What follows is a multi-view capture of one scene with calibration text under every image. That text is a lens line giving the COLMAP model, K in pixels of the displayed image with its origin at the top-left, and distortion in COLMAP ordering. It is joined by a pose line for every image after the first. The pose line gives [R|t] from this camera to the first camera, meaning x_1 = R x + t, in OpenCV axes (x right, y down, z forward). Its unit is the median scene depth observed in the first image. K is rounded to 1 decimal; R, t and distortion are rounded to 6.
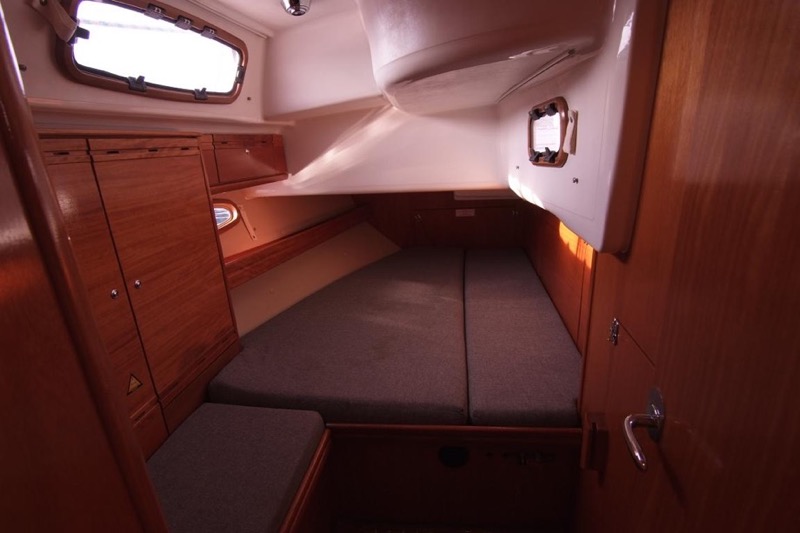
lens RADIAL K [[383.9, 0, 400.0], [0, 383.9, 266.5], [0, 0, 1]] dist [0.002004, -0.015155]
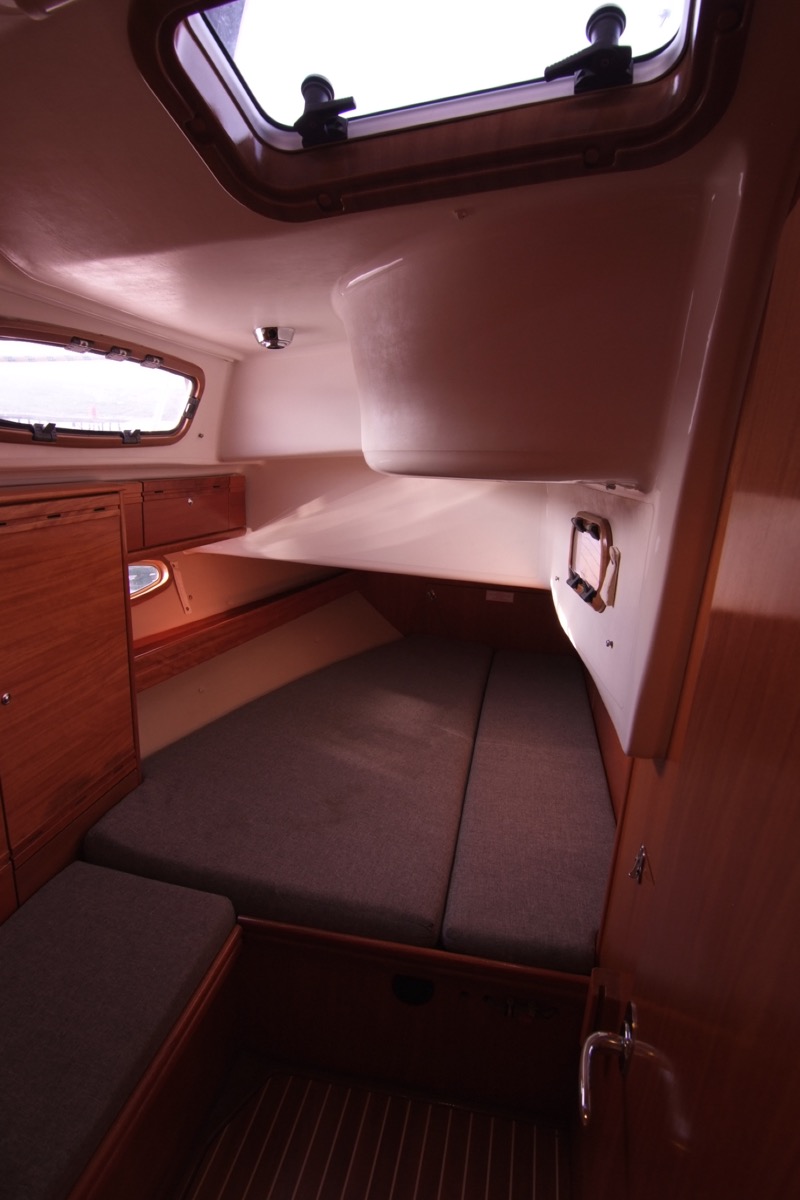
lens RADIAL K [[575.8, 0, 400.0], [0, 575.8, 600.0], [0, 0, 1]] dist [0.002004, -0.015155]
pose [[0.992079, 0.120813, -0.034396, 0.063146], [-0.122351, 0.991383, -0.046797, -0.141237], [0.028446, 0.050634, 0.998312, -0.069176]]
